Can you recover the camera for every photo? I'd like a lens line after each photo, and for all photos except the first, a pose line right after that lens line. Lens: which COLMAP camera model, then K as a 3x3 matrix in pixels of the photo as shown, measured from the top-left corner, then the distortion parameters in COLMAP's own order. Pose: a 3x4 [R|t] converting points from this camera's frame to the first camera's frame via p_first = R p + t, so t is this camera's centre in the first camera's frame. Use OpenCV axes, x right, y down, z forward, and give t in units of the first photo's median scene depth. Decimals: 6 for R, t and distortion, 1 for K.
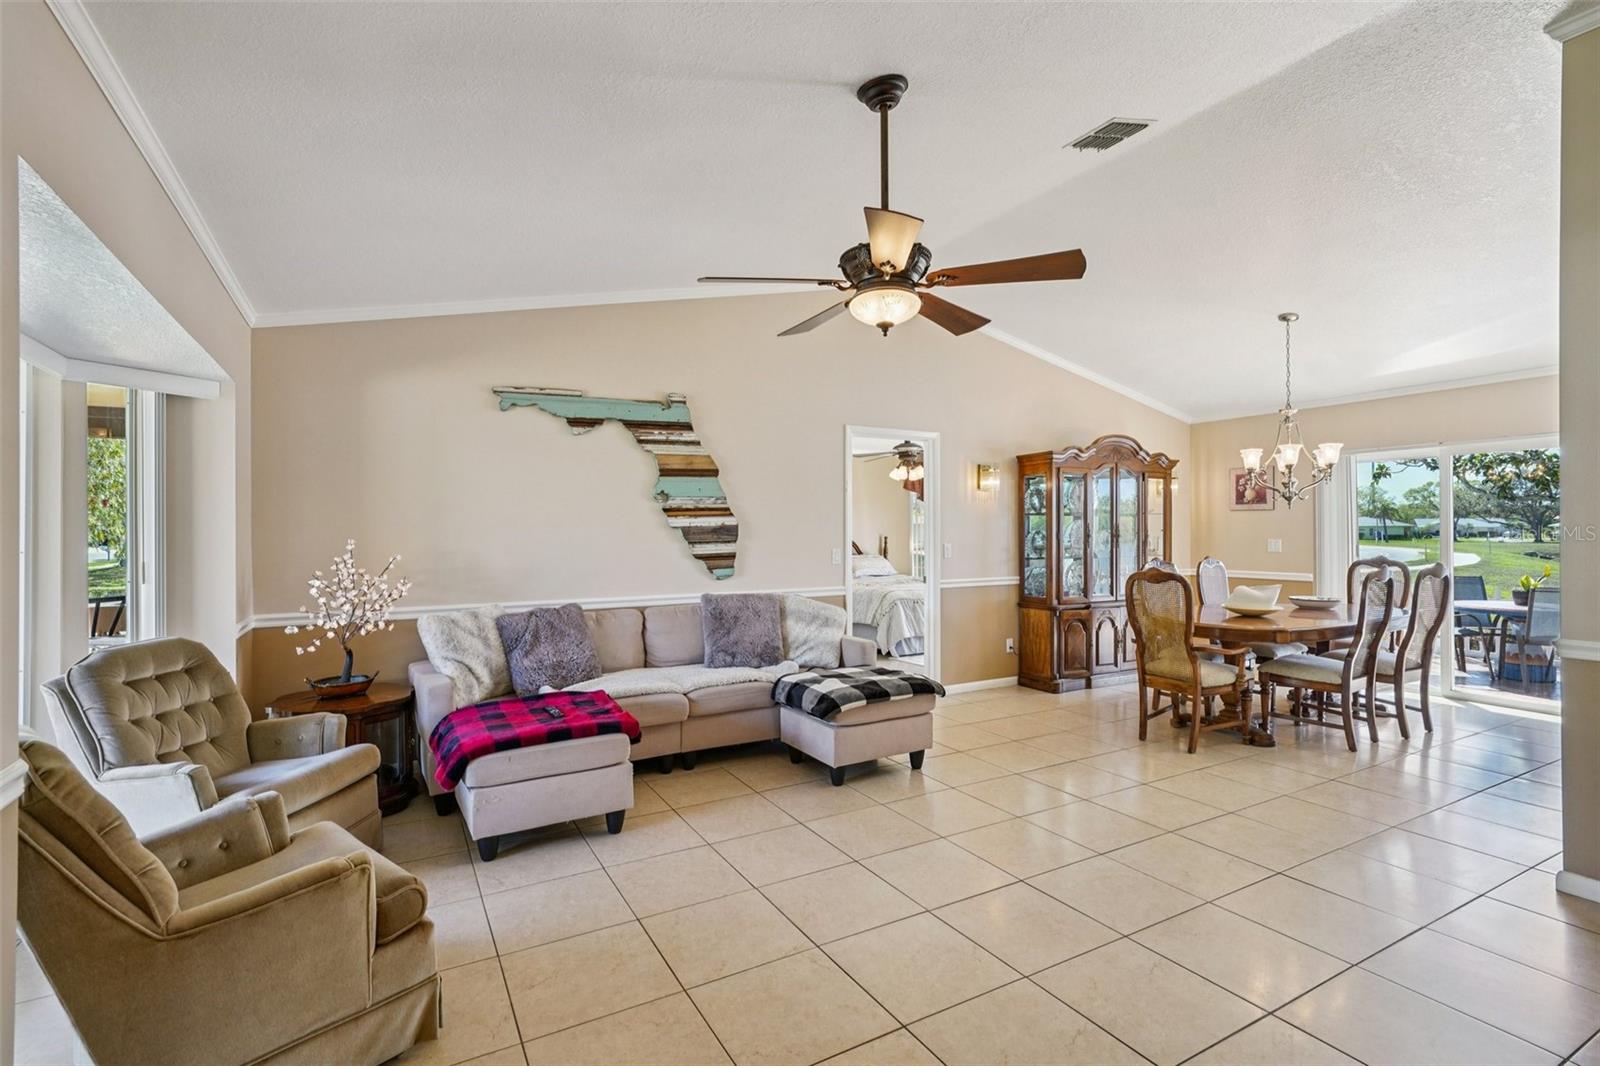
lens RADIAL K [[745.1, 0, 793.8], [0, 745.1, 529.7], [0, 0, 1]] dist [-0.000408, 0.000746]
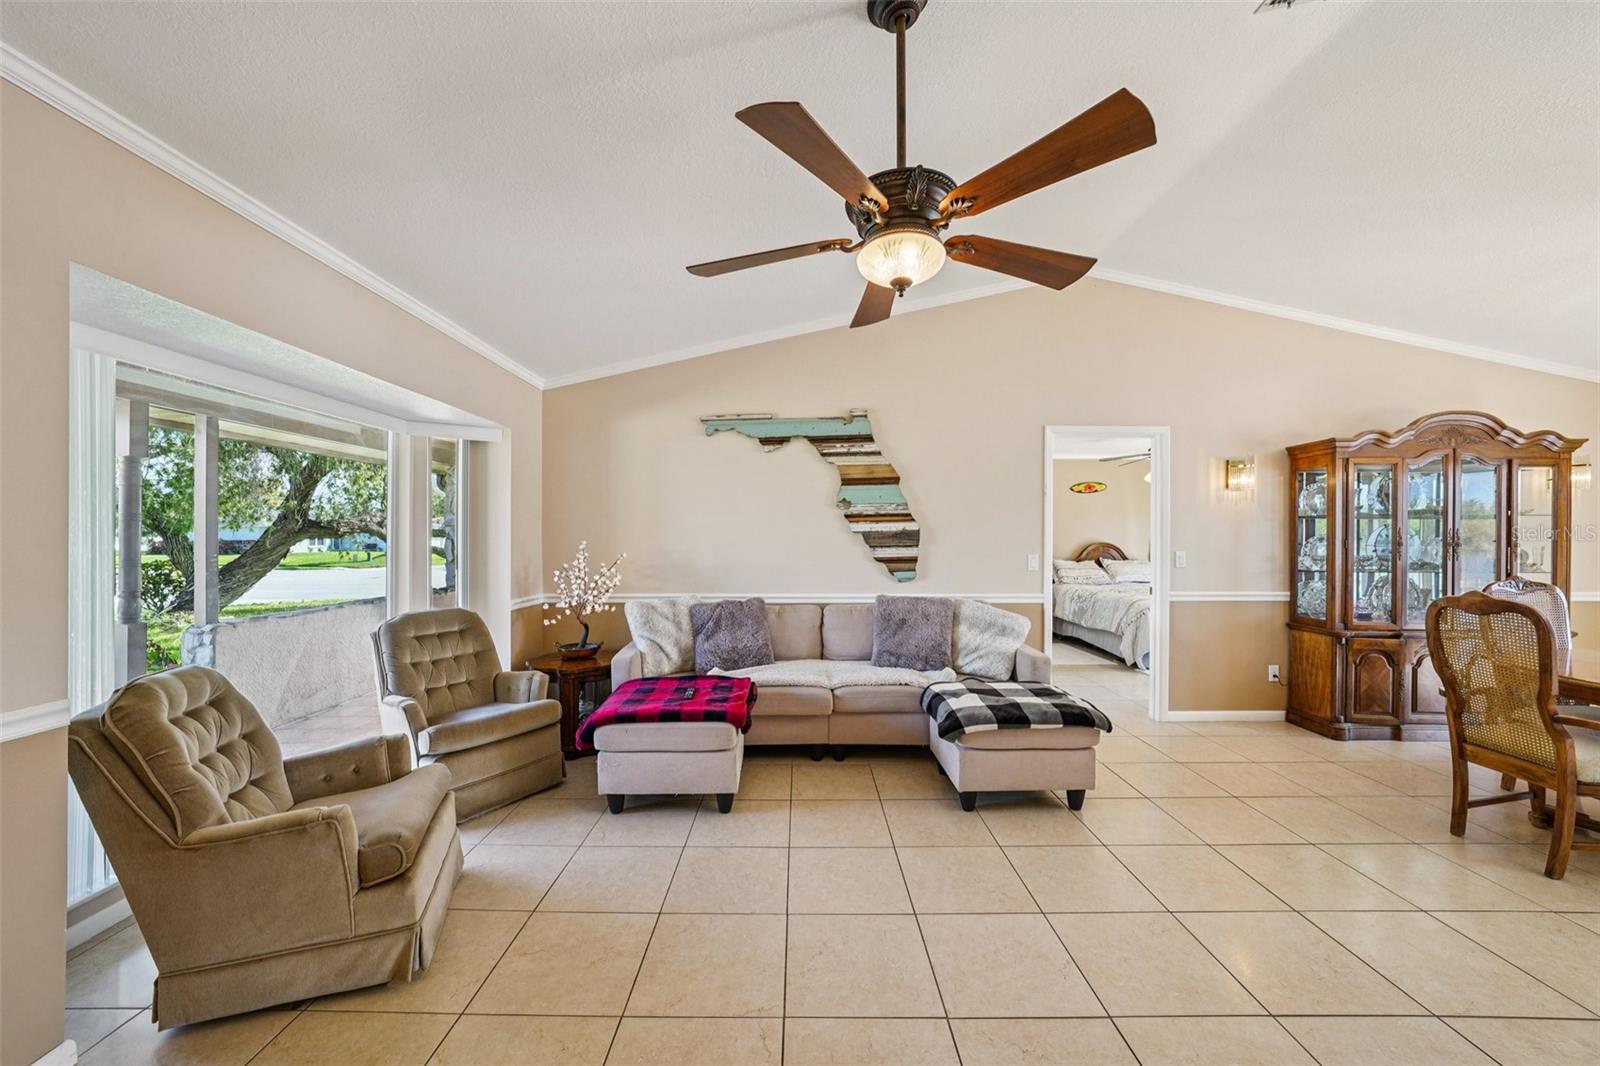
lens RADIAL K [[589.7, 0, 792.2], [0, 589.7, 535.8], [0, 0, 1]] dist [-0.025904, 0.006895]
pose [[0.868600, 0.005032, -0.495489, 0.191380], [-0.003500, 0.999986, 0.004021, -0.000979], [0.495502, -0.001759, 0.868605, 0.216546]]
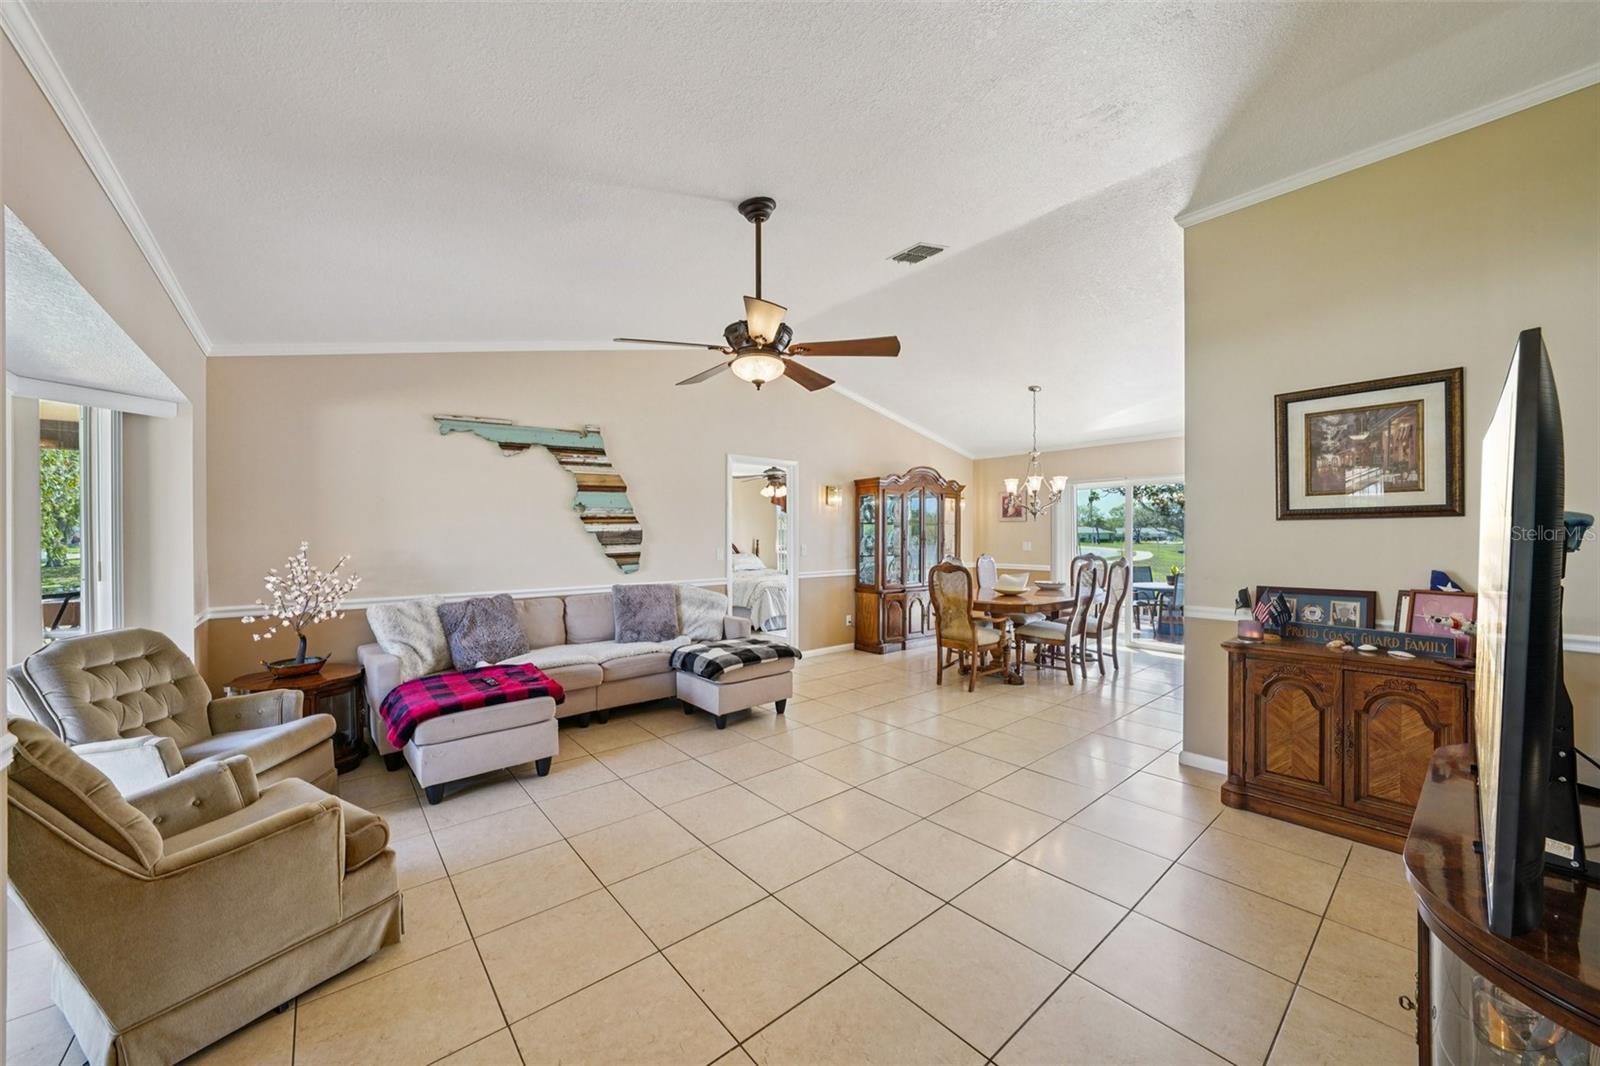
lens RADIAL K [[582.2, 0, 796.3], [0, 582.2, 538.5], [0, 0, 1]] dist [-0.025237, 0.005736]
pose [[0.982054, 0.001590, 0.188593, -0.003984], [-0.002942, 0.999972, 0.006892, -0.000198], [-0.188577, -0.007323, 0.982031, -0.023511]]
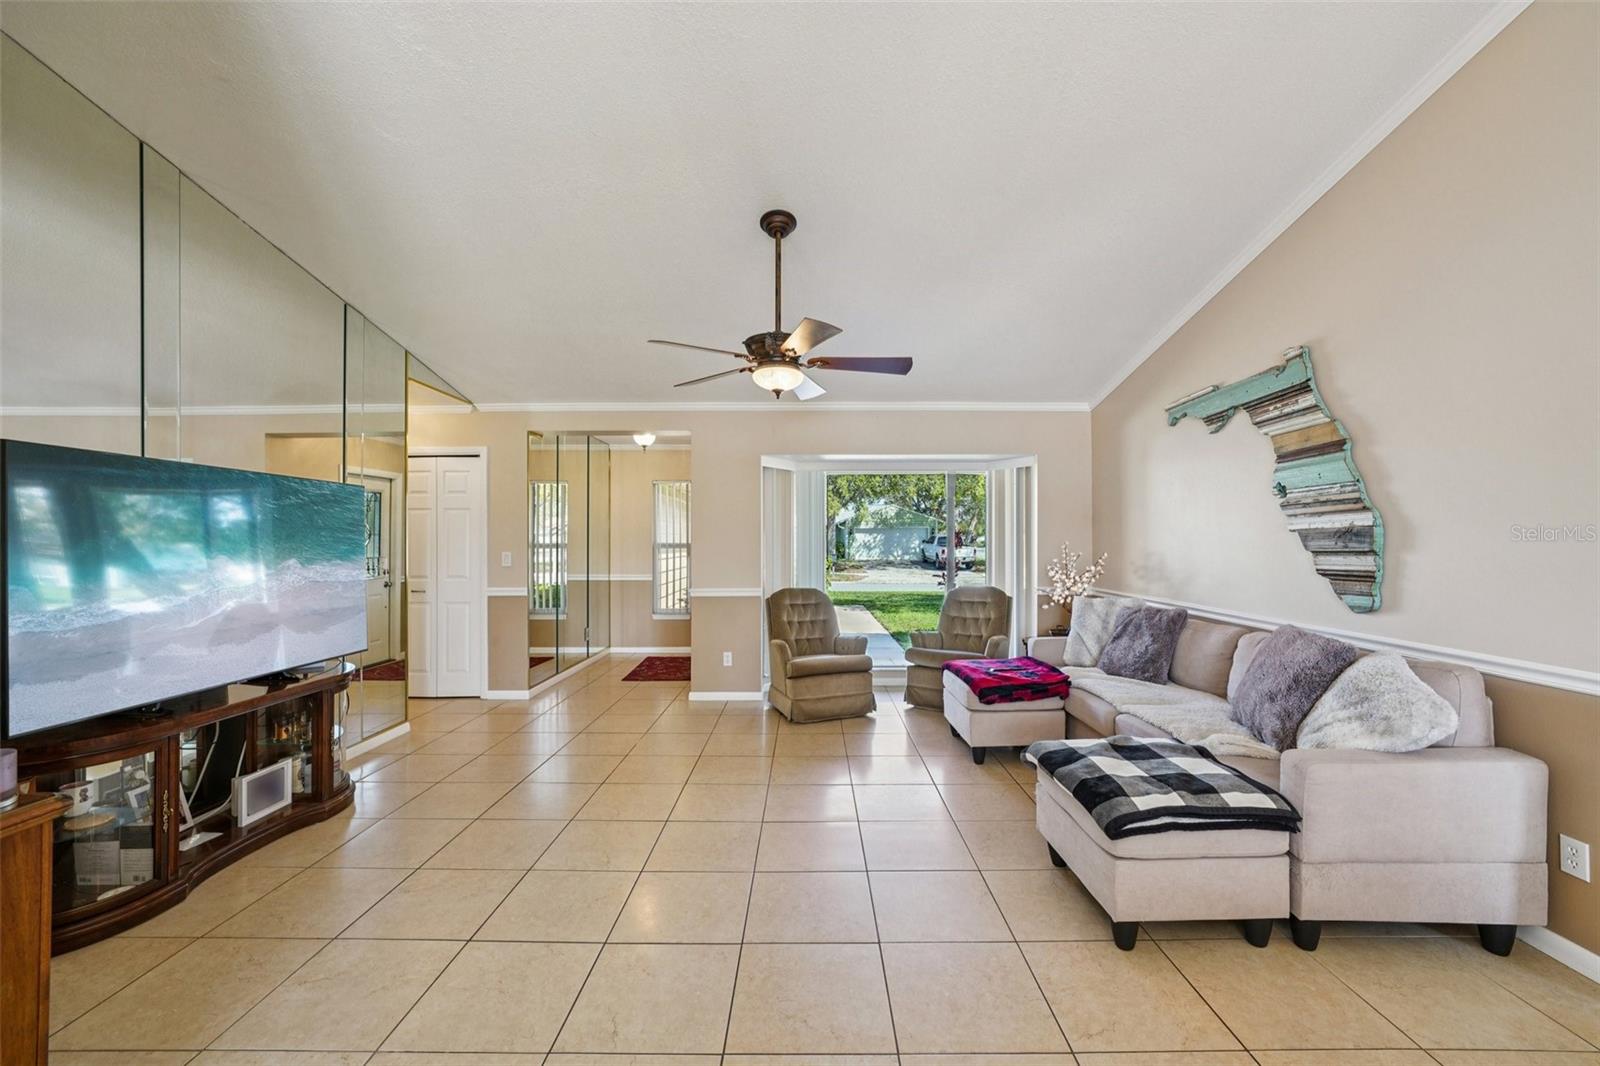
lens RADIAL K [[632.1, 0, 806.0], [0, 632.1, 537.5], [0, 0, 1]] dist [-0.011246, -0.000130]
pose [[-0.490734, 0.006047, -0.871288, 0.636252], [0.009108, 0.999957, 0.001810, -0.001842], [0.871262, -0.007048, -0.490768, 0.917476]]
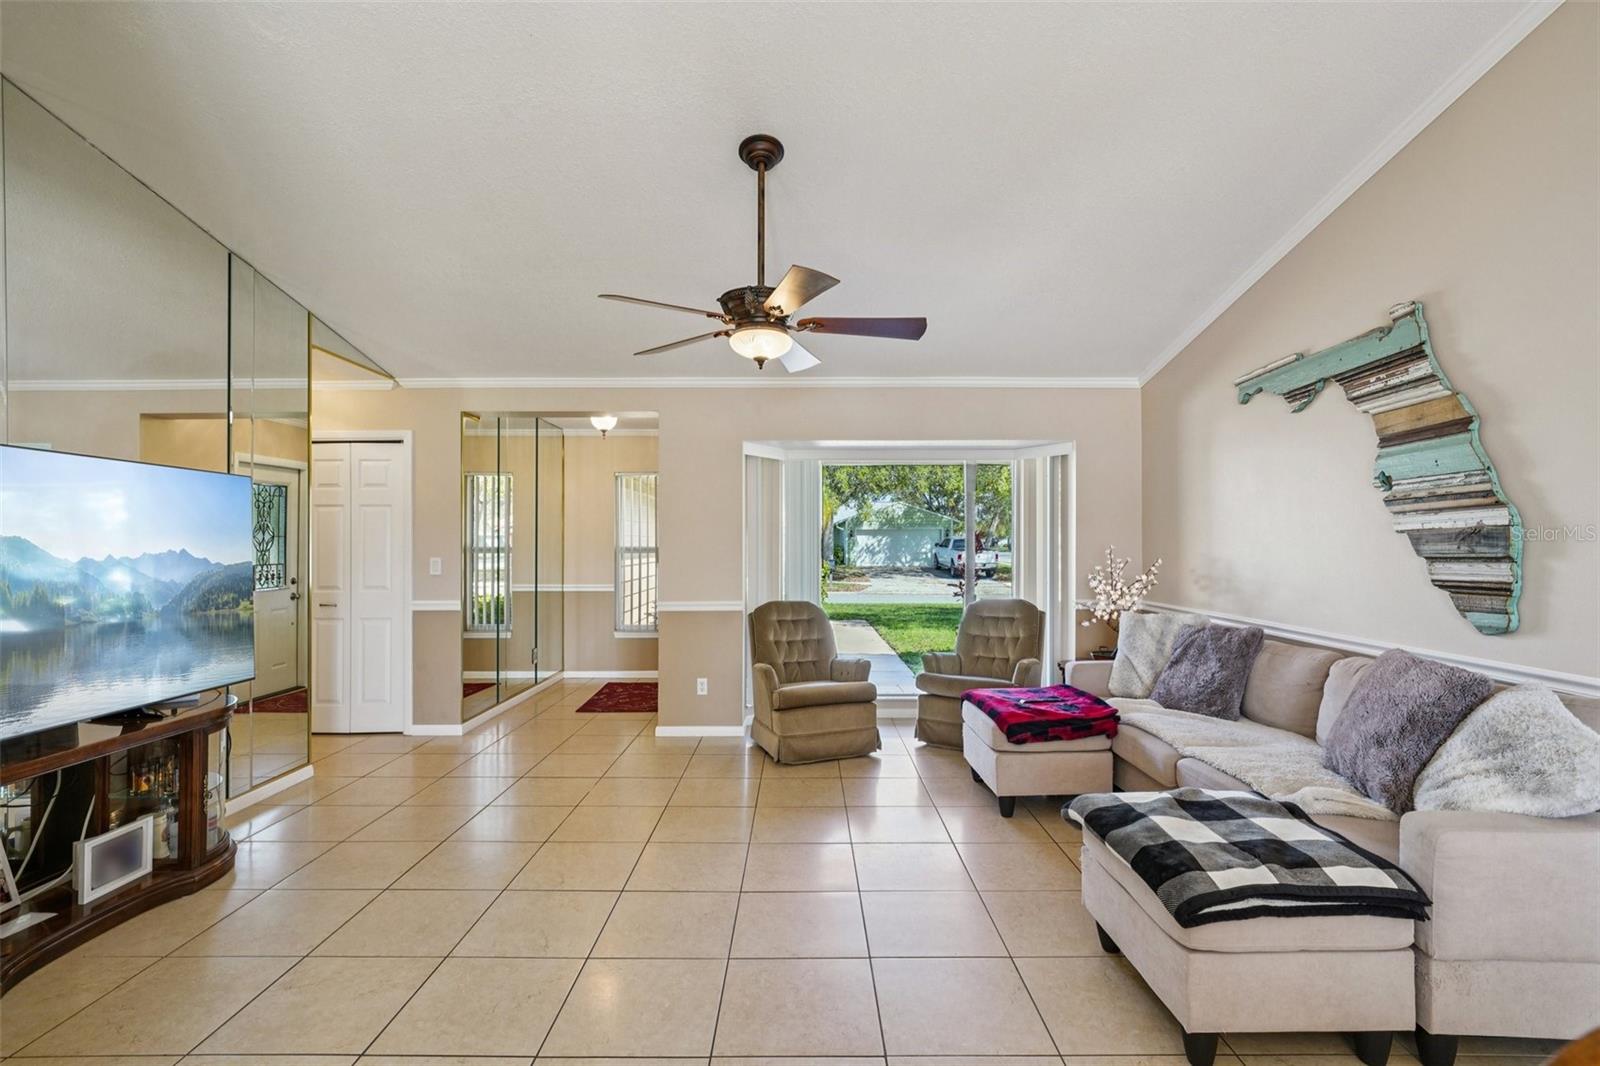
lens RADIAL K [[736.2, 0, 799.4], [0, 736.2, 540.9], [0, 0, 1]] dist [0.001160, 0.001089]
pose [[-0.490650, 0.006668, -0.871332, 0.602994], [0.008744, 0.999958, 0.002729, -0.001461], [0.871313, -0.006280, -0.490687, 0.902966]]
